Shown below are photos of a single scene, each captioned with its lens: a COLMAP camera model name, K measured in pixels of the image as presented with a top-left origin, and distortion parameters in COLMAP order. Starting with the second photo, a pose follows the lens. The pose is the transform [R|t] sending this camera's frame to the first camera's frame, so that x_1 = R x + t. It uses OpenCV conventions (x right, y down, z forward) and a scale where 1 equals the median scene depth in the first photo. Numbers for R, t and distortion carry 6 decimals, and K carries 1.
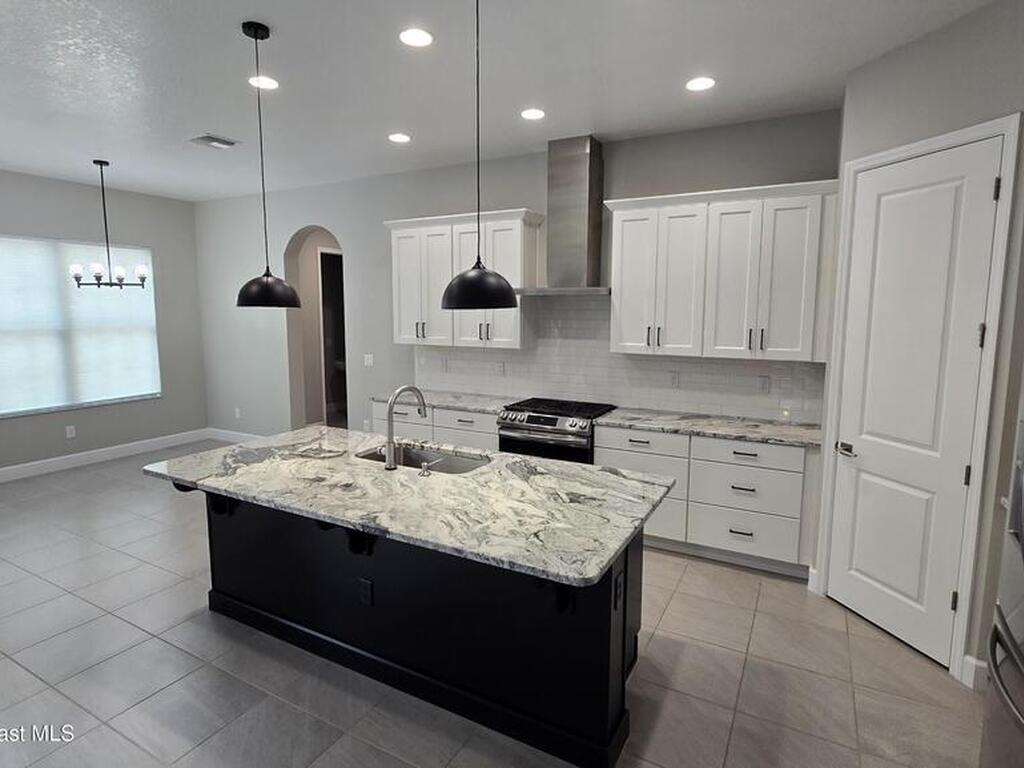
lens RADIAL K [[558.2, 0, 508.3], [0, 558.2, 381.2], [0, 0, 1]] dist [0.024006, 0.000373]
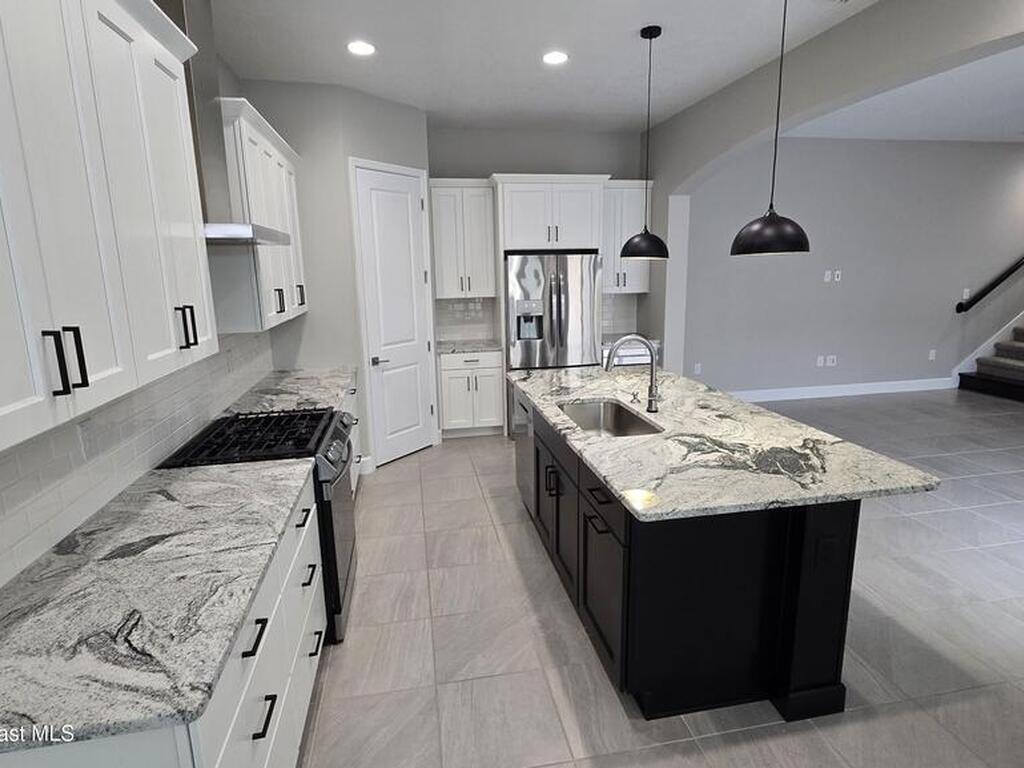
lens RADIAL K [[558.2, 0, 510.7], [0, 558.2, 379.0], [0, 0, 1]] dist [0.024006, 0.000373]
pose [[-0.643571, -0.144445, 0.751633, -0.835436], [0.110635, 0.954161, 0.278095, -0.229459], [-0.757348, 0.262131, -0.598089, 1.843315]]
